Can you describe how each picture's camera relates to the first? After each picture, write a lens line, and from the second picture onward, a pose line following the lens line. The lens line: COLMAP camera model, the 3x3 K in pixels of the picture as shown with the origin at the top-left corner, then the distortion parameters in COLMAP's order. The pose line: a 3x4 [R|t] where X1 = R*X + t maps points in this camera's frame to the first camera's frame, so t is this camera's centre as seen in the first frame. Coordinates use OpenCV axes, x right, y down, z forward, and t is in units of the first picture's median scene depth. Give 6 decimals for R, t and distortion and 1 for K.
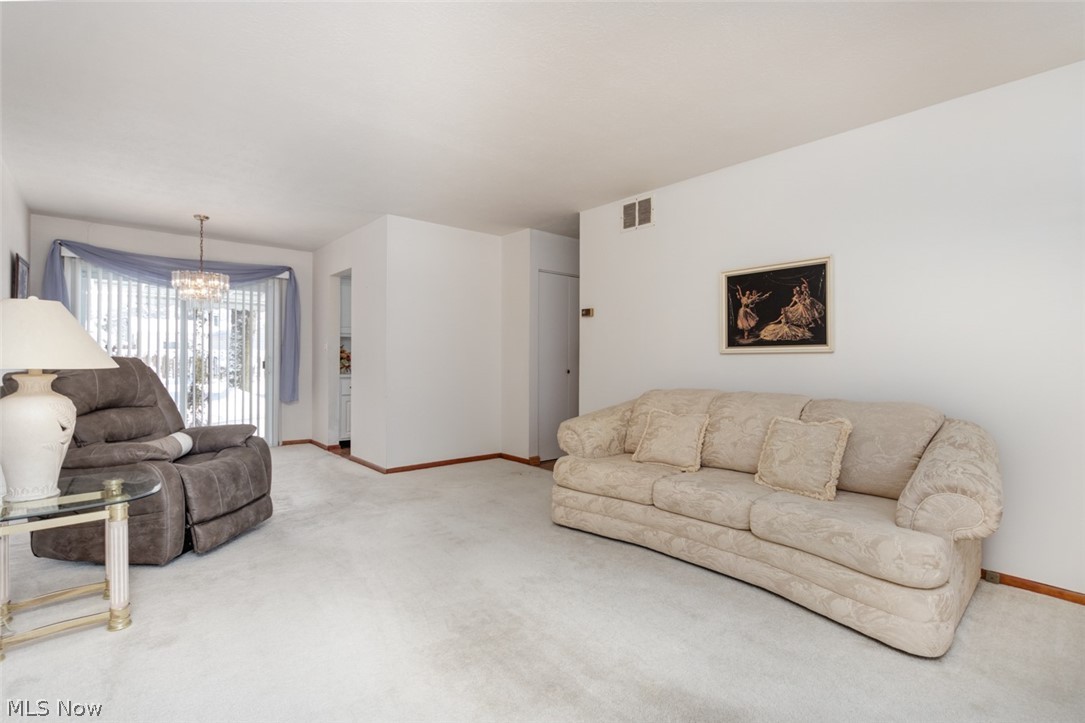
lens RADIAL K [[504.8, 0, 545.1], [0, 504.8, 355.2], [0, 0, 1]] dist [0.000316, 0.000118]
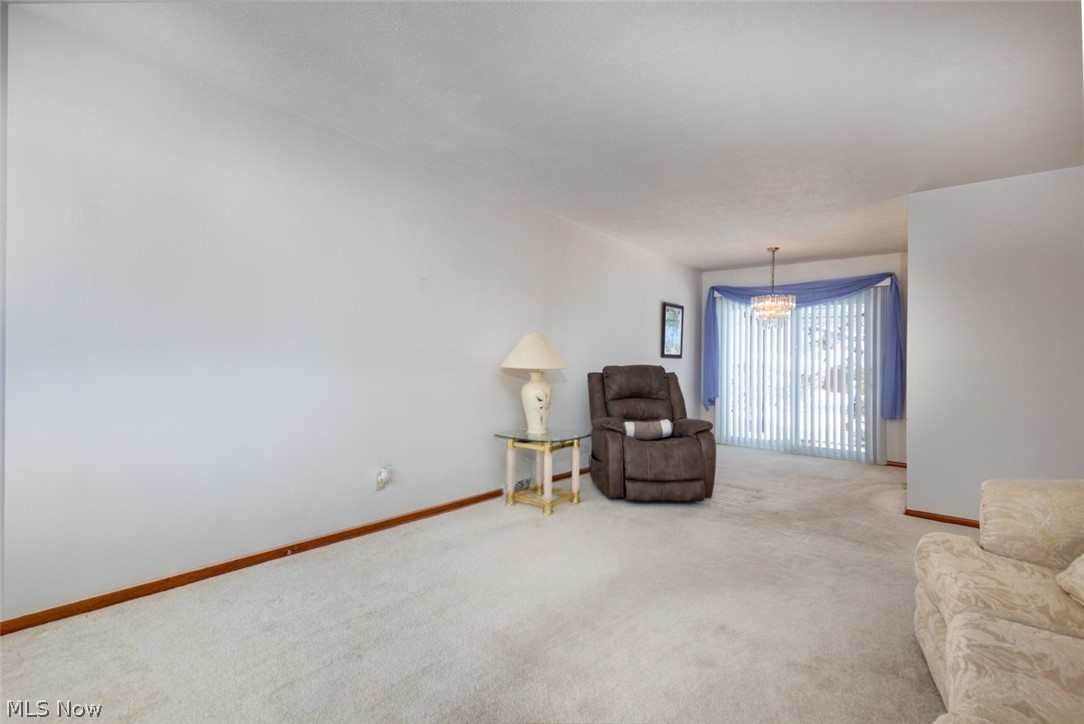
lens RADIAL K [[504.3, 0, 540.9], [0, 504.3, 353.4], [0, 0, 1]] dist [0.000316, 0.000118]
pose [[0.141228, -0.017146, -0.989829, 0.406029], [-0.015740, 0.999685, -0.019563, 0.001829], [0.989852, 0.018342, 0.140914, 0.304491]]
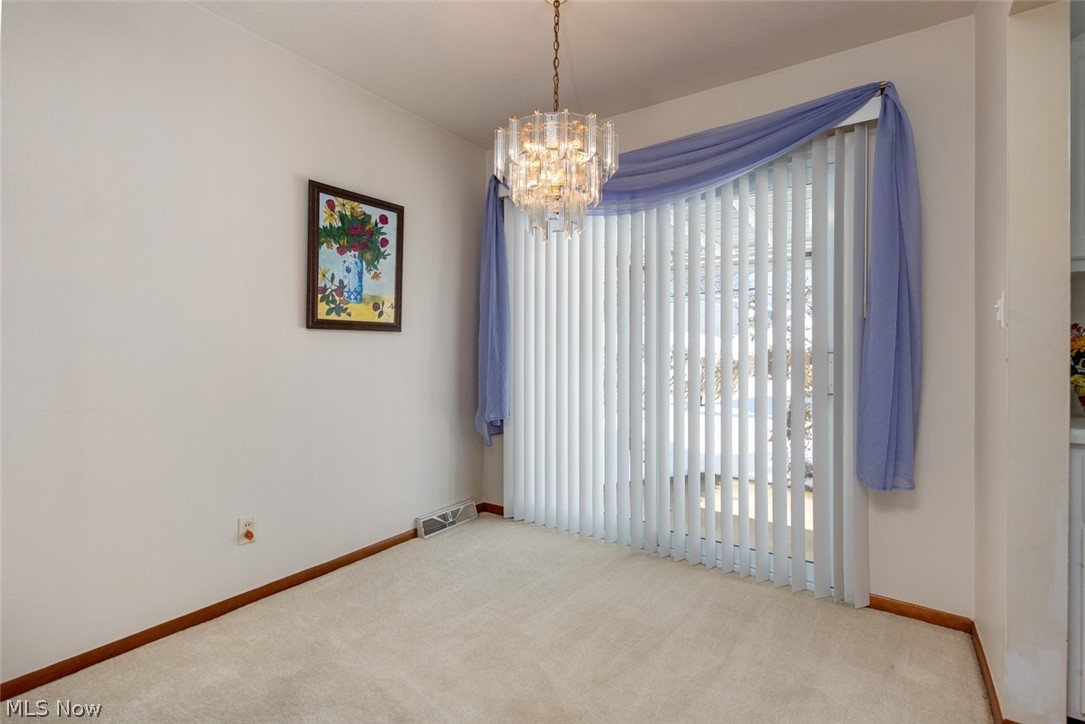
lens RADIAL K [[504.8, 0, 547.0], [0, 504.8, 357.4], [0, 0, 1]] dist [0.000316, 0.000118]
pose [[0.243605, 0.002220, -0.969872, -0.301599], [-0.002201, 0.999996, 0.001737, 0.010428], [0.969872, 0.001711, 0.243609, 0.901899]]
